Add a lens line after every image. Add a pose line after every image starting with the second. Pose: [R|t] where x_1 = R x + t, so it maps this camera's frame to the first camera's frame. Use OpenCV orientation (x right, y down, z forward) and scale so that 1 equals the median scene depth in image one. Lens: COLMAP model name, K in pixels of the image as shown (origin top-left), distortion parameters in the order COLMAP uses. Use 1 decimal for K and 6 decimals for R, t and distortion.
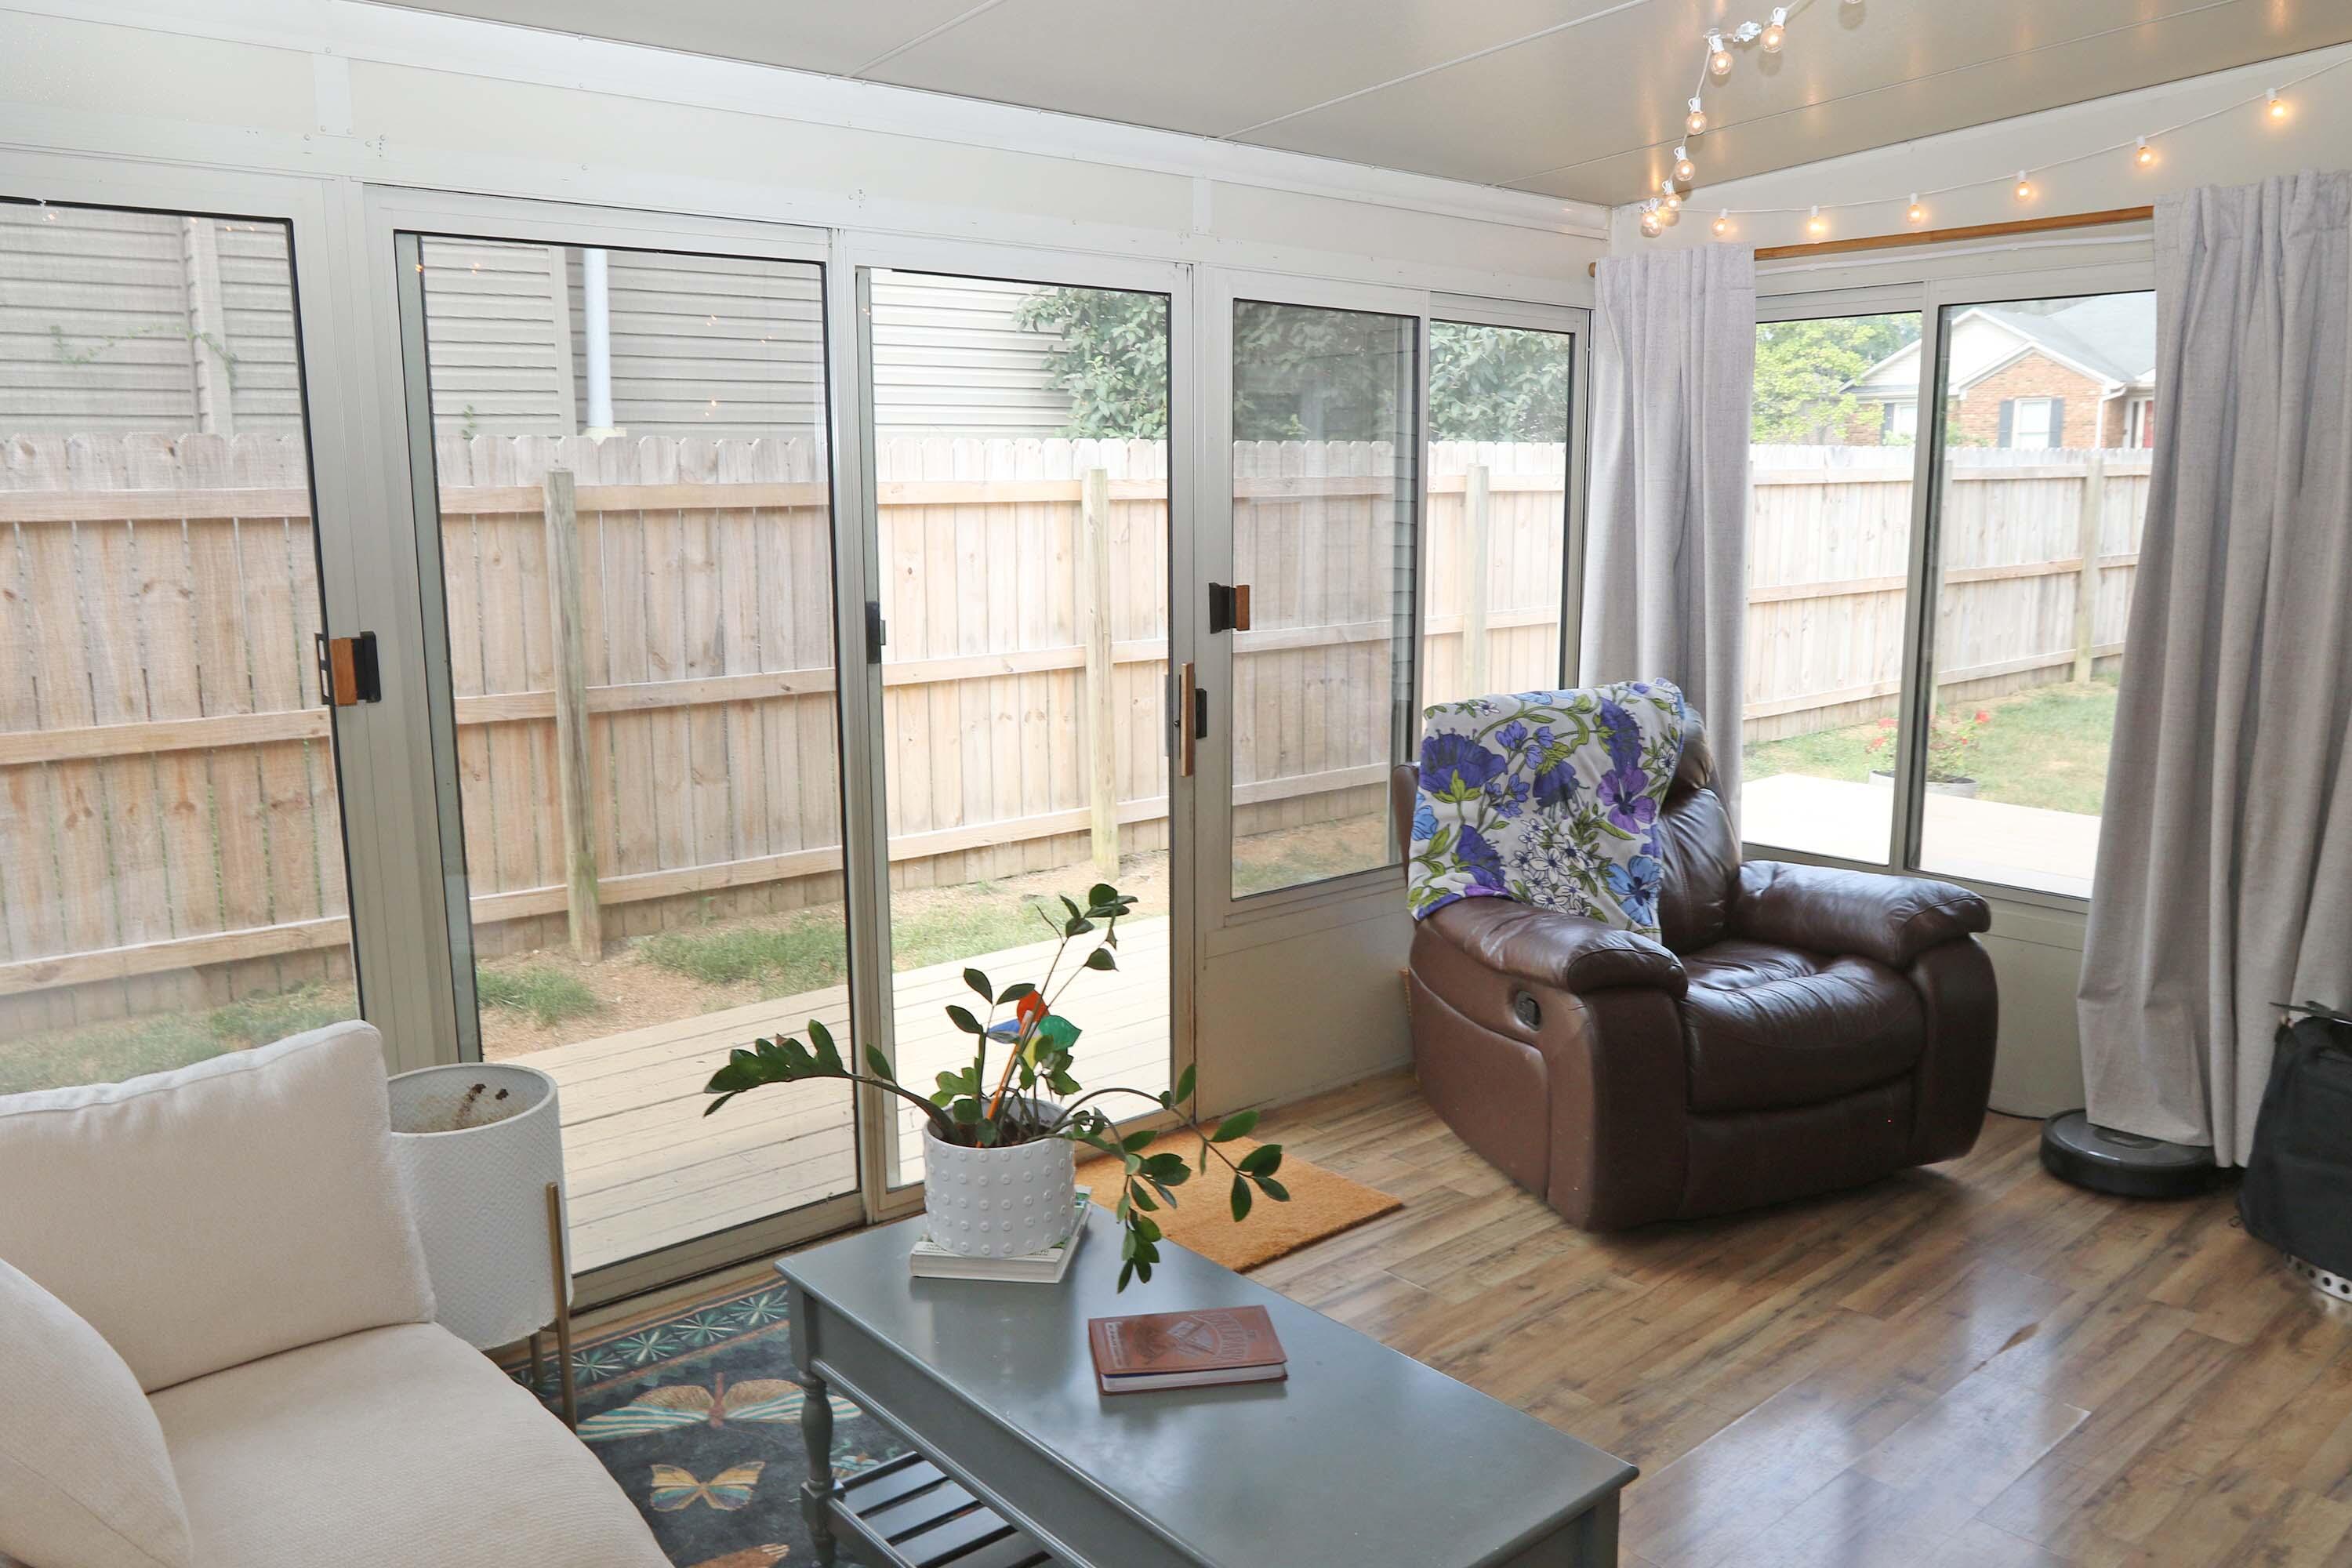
lens RADIAL K [[1759.3, 0, 1176.0], [0, 1759.3, 784.0], [0, 0, 1]] dist [-0.026750, 0.001917]
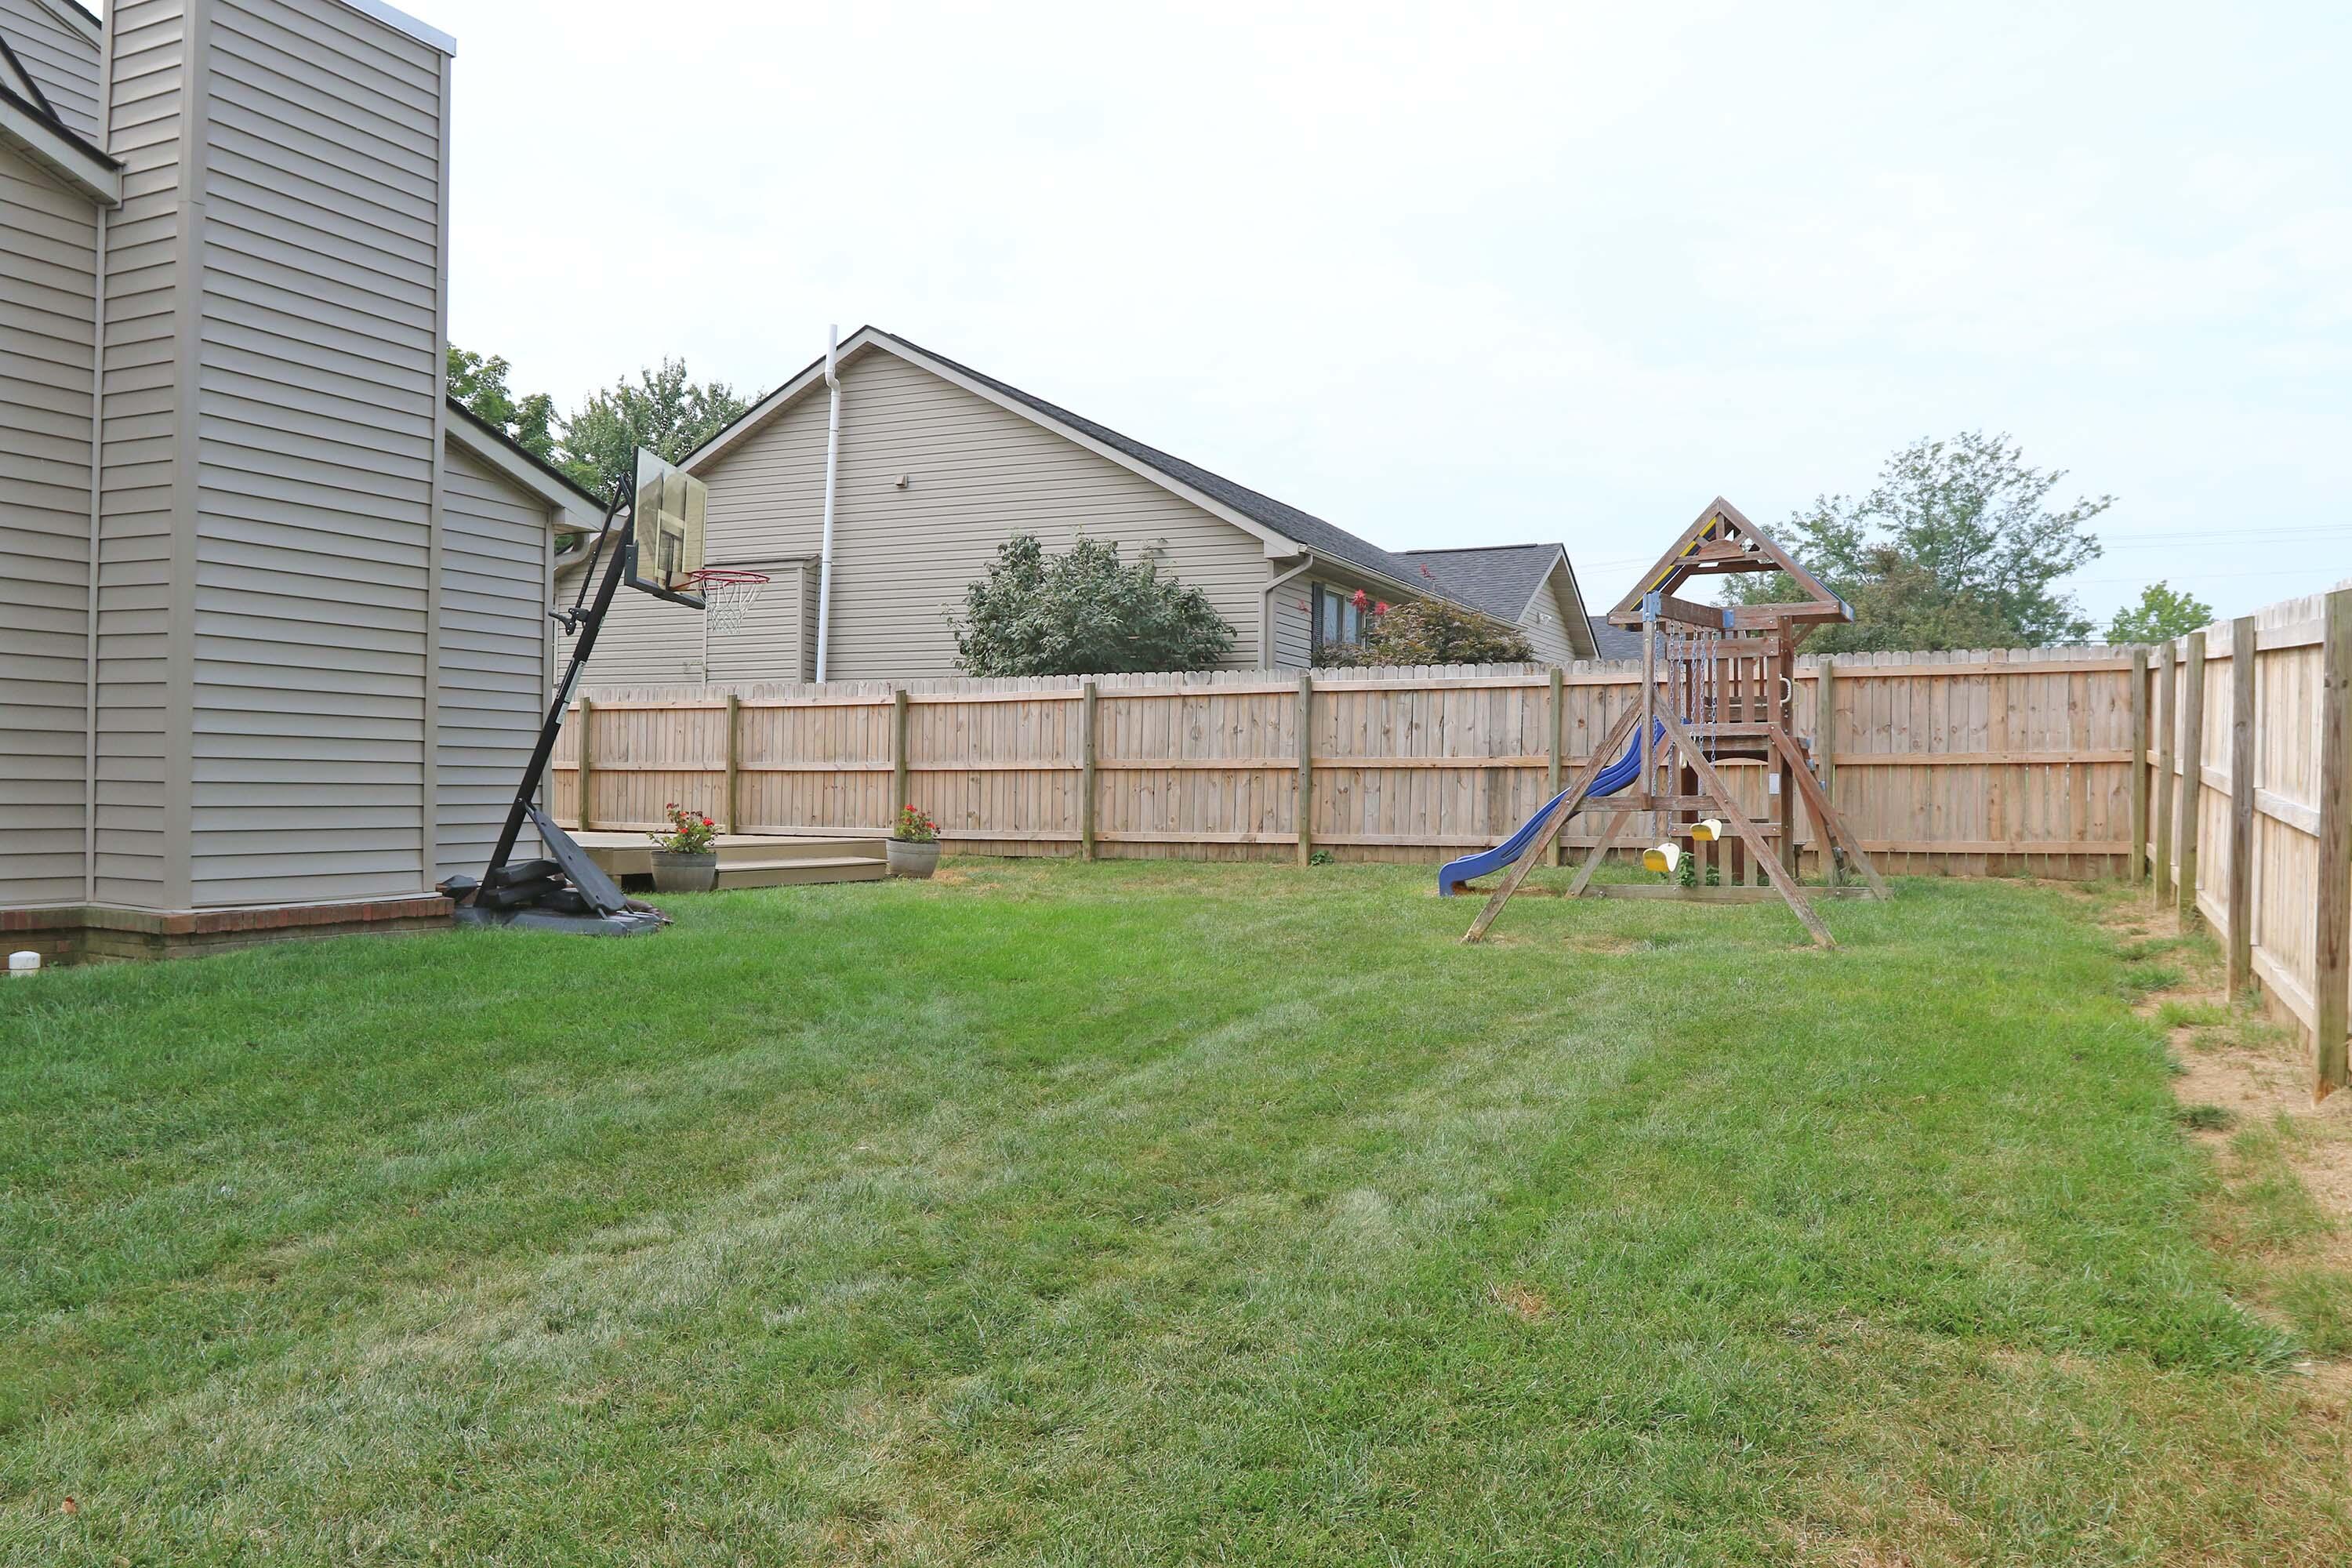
lens RADIAL K [[1759.3, 0, 1176.0], [0, 1759.3, 784.0], [0, 0, 1]] dist [-0.026750, 0.001917]
pose [[0.411101, 0.008041, -0.911554, 1.725579], [-0.171353, 0.982818, -0.068609, 0.012346], [0.895340, 0.184403, 0.405415, 0.360869]]
